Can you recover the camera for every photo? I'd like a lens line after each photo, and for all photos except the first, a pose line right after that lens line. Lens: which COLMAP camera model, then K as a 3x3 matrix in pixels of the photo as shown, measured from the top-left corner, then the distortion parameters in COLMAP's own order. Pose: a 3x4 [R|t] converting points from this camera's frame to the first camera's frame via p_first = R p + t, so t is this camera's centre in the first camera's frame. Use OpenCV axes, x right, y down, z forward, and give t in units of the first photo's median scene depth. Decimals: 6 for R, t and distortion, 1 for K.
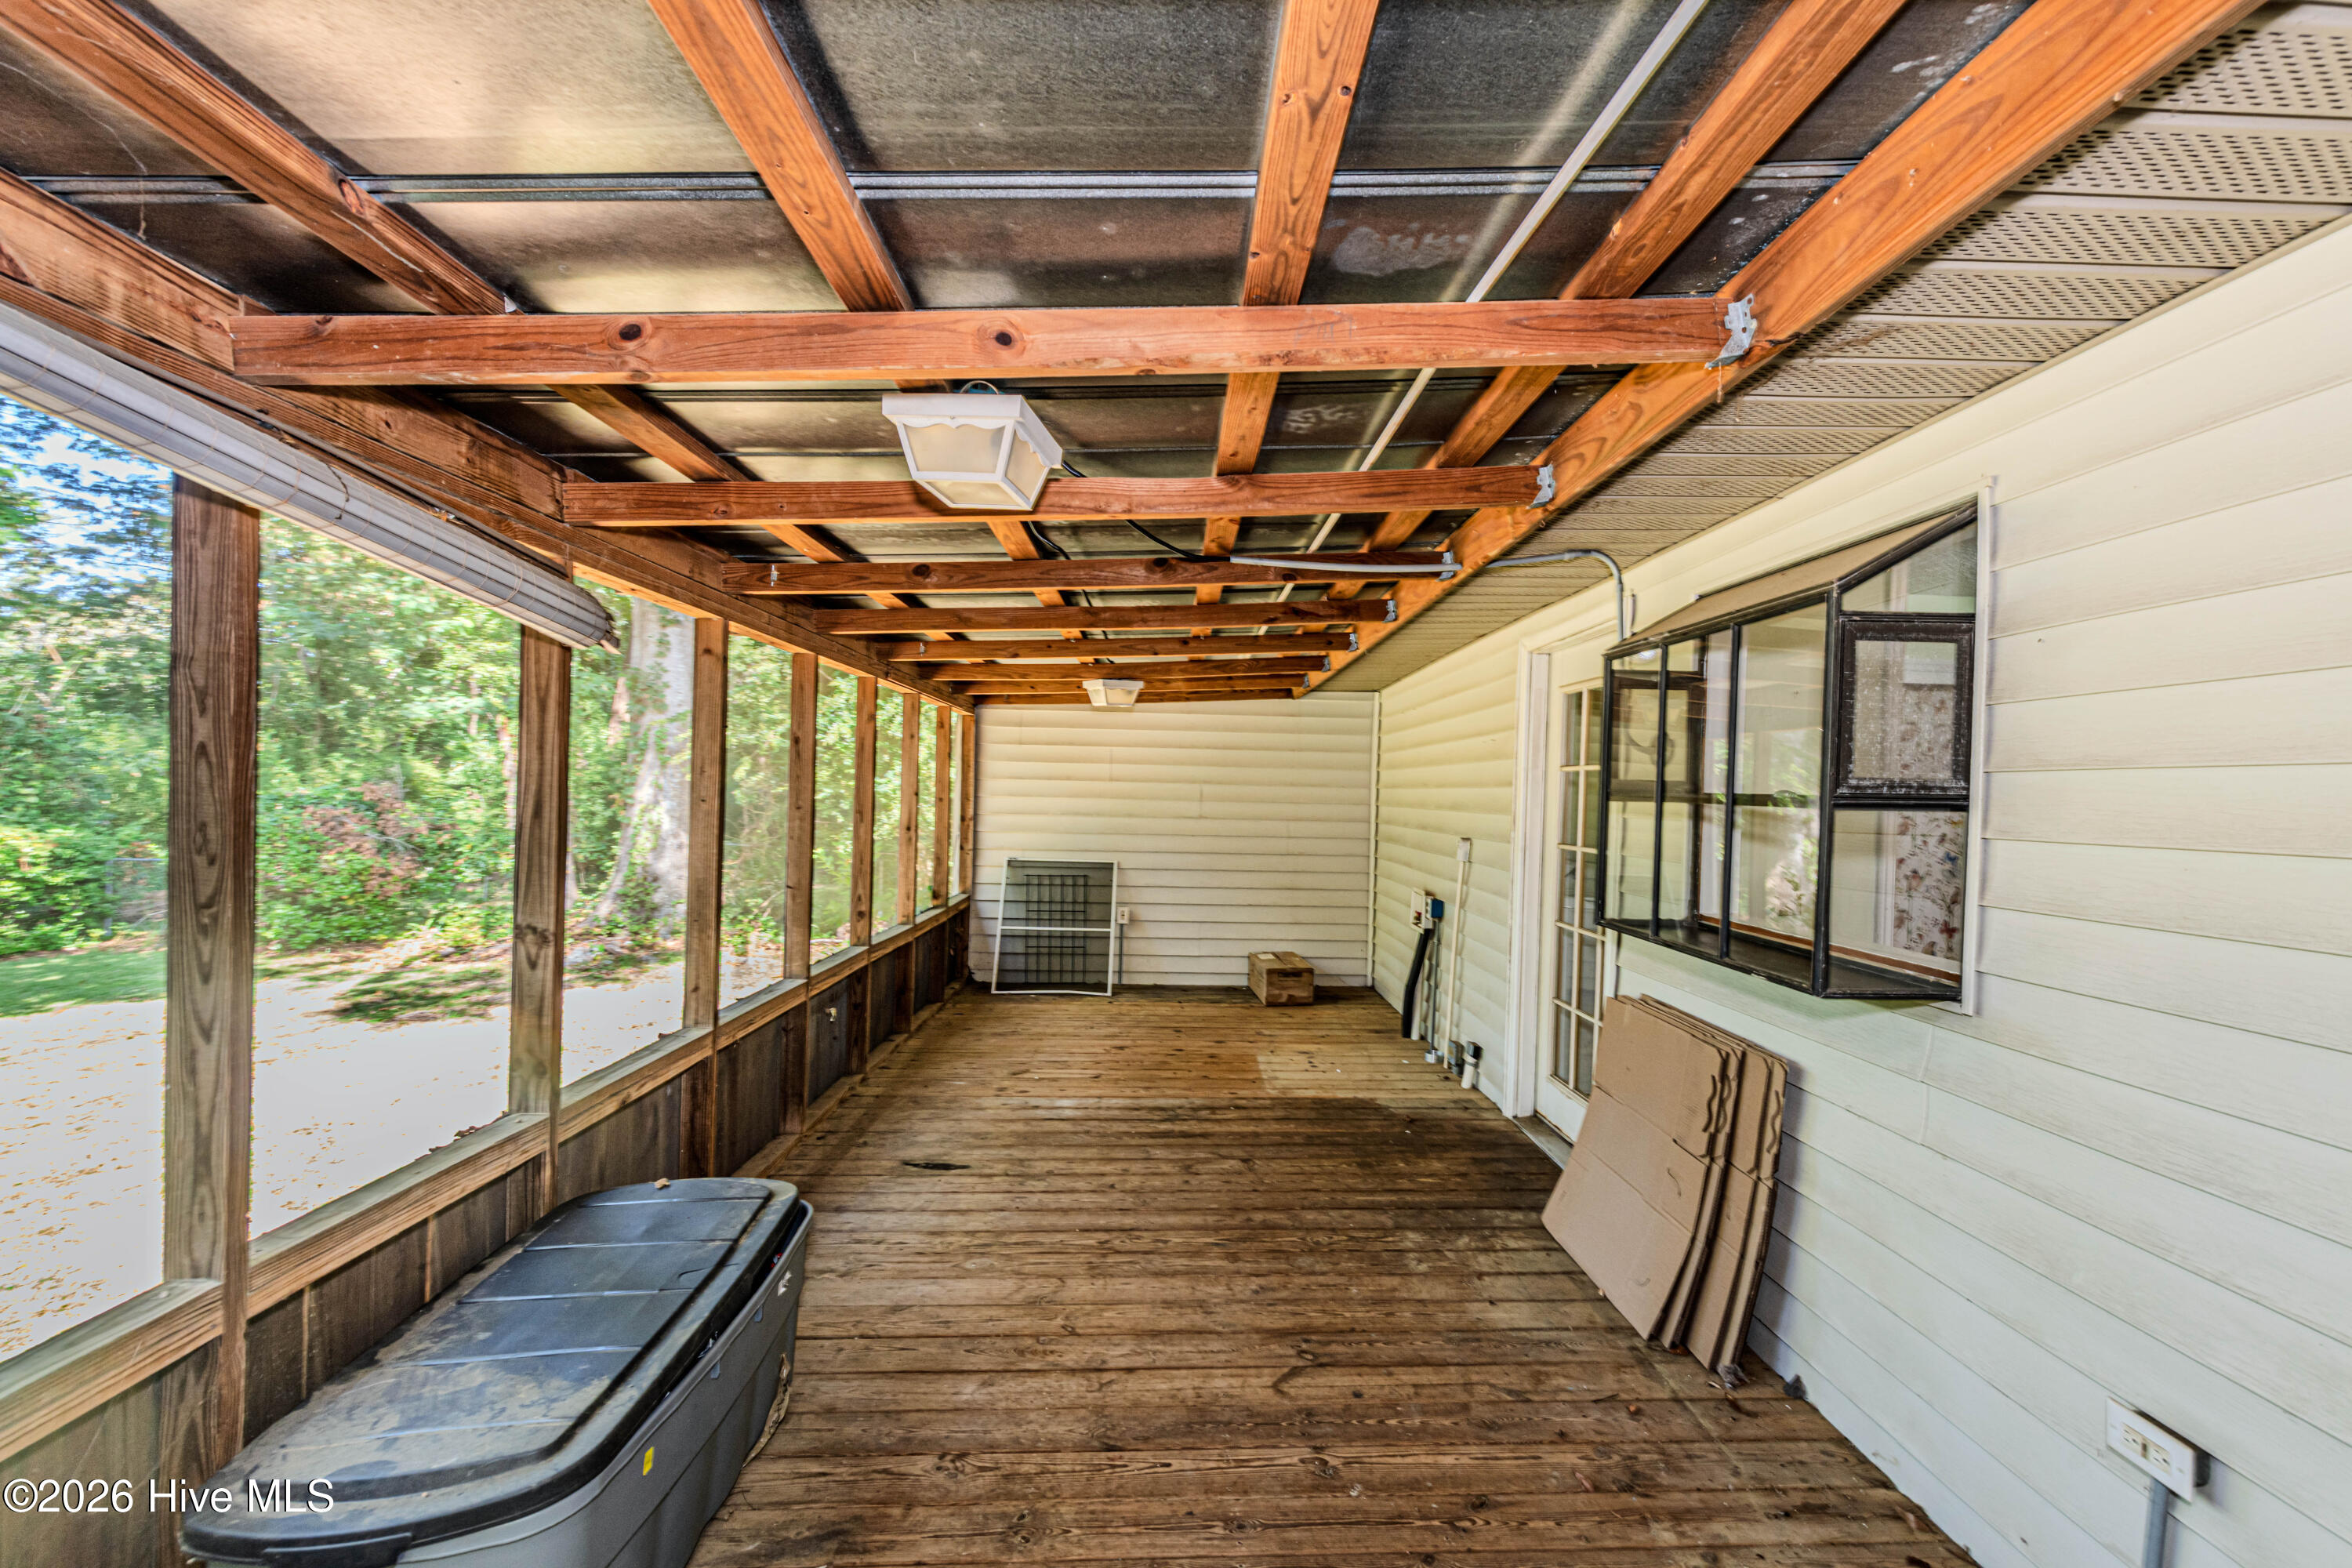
lens RADIAL K [[931.0, 0, 1220.4], [0, 931.0, 767.0], [0, 0, 1]] dist [0.013325, -0.004996]
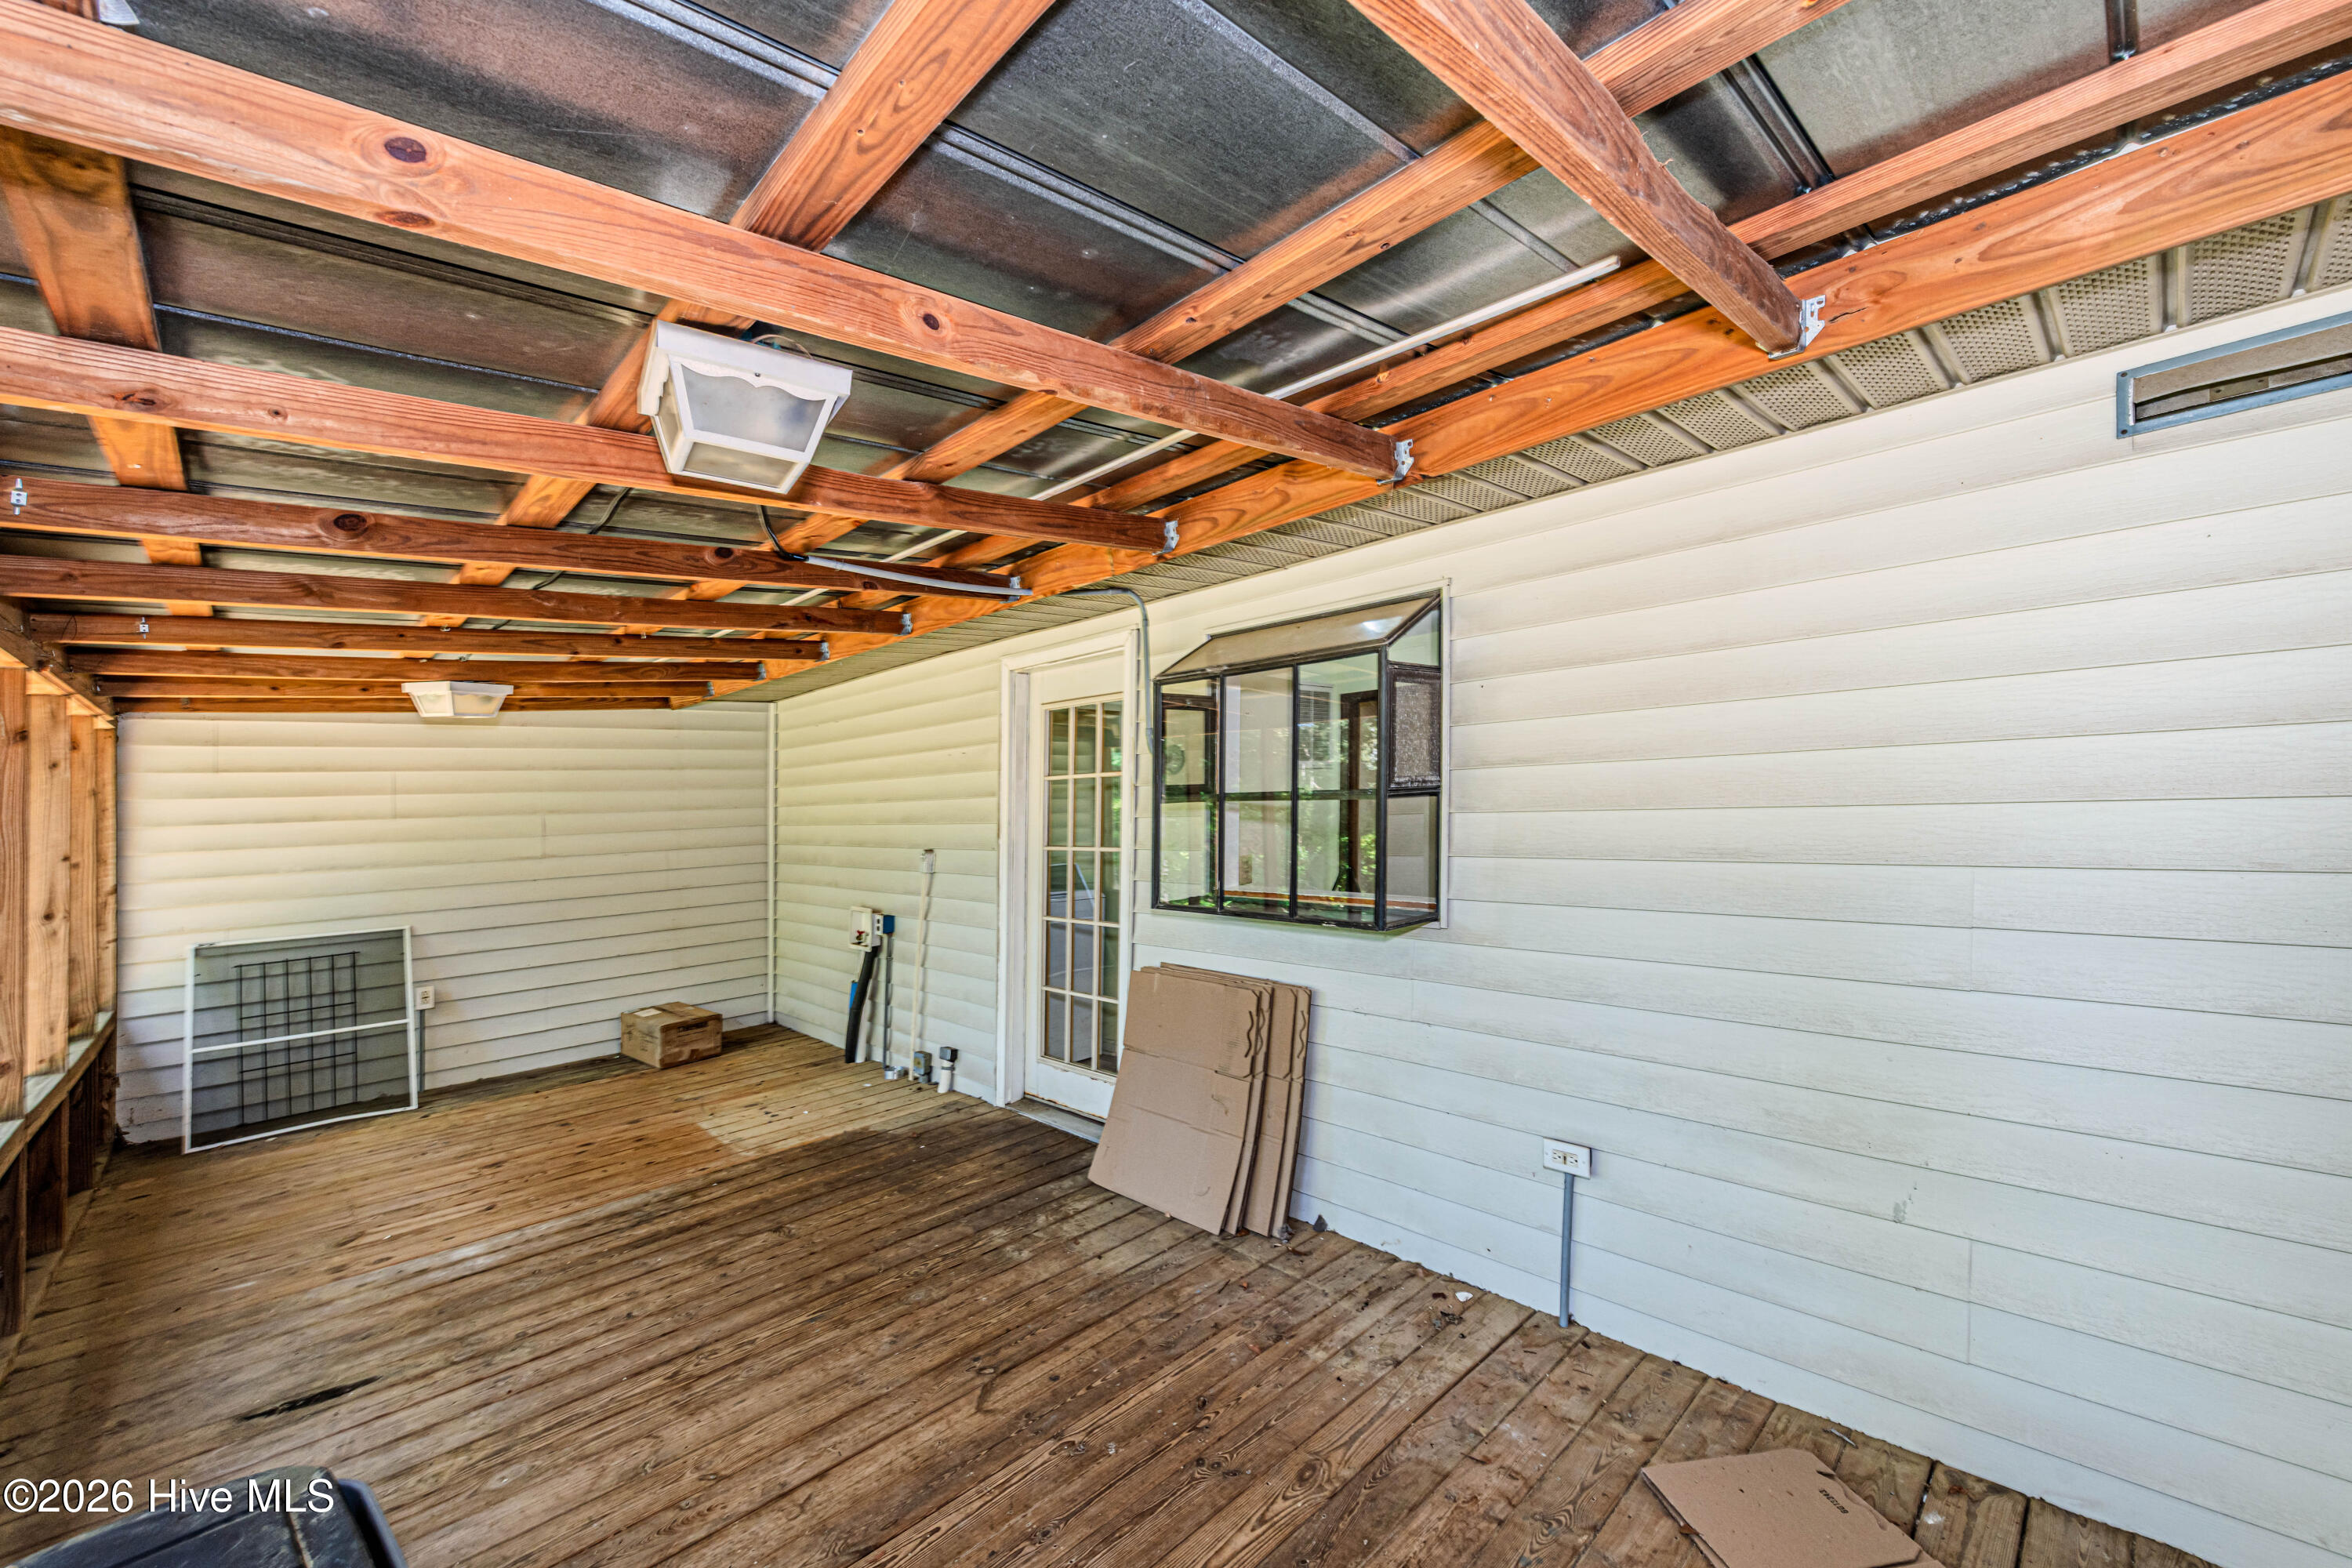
lens RADIAL K [[931.0, 0, 1186.2], [0, 931.0, 782.0], [0, 0, 1]] dist [0.013325, -0.004996]
pose [[0.749681, -0.040575, 0.660554, -0.276326], [0.036925, 0.999128, 0.019466, -0.010164], [-0.660768, 0.009797, 0.750526, 0.070394]]
